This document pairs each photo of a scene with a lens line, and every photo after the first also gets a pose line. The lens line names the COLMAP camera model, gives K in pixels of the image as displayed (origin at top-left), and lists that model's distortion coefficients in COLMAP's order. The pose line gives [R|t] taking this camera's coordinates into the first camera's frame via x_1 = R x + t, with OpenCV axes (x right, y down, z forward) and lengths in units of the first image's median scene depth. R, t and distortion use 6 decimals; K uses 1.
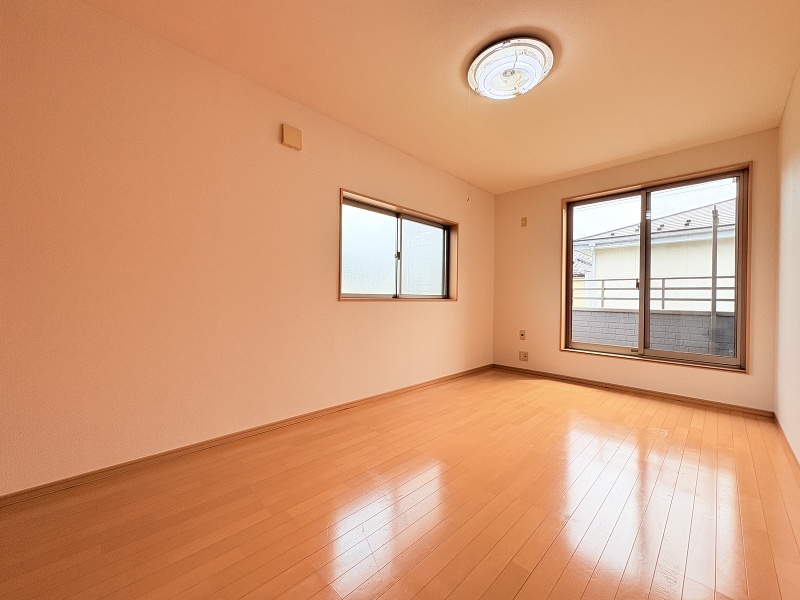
lens RADIAL K [[317.7, 0, 399.8], [0, 317.7, 298.6], [0, 0, 1]] dist [0.002203, 0.000284]
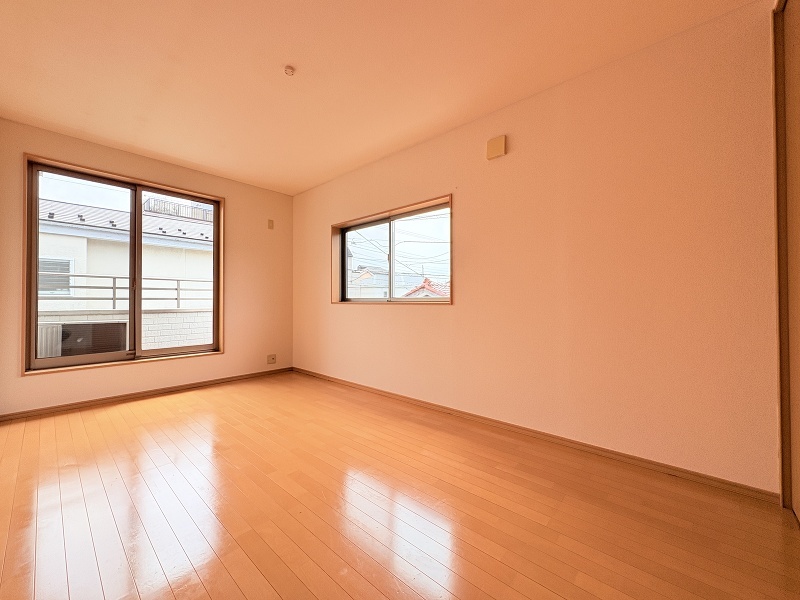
lens RADIAL K [[317.7, 0, 399.5], [0, 317.7, 297.6], [0, 0, 1]] dist [0.002203, 0.000284]
pose [[-0.068094, -0.001885, 0.997677, -0.244183], [0.000168, 0.999998, 0.001900, -0.004243], [-0.997679, 0.000297, -0.068093, 0.263598]]
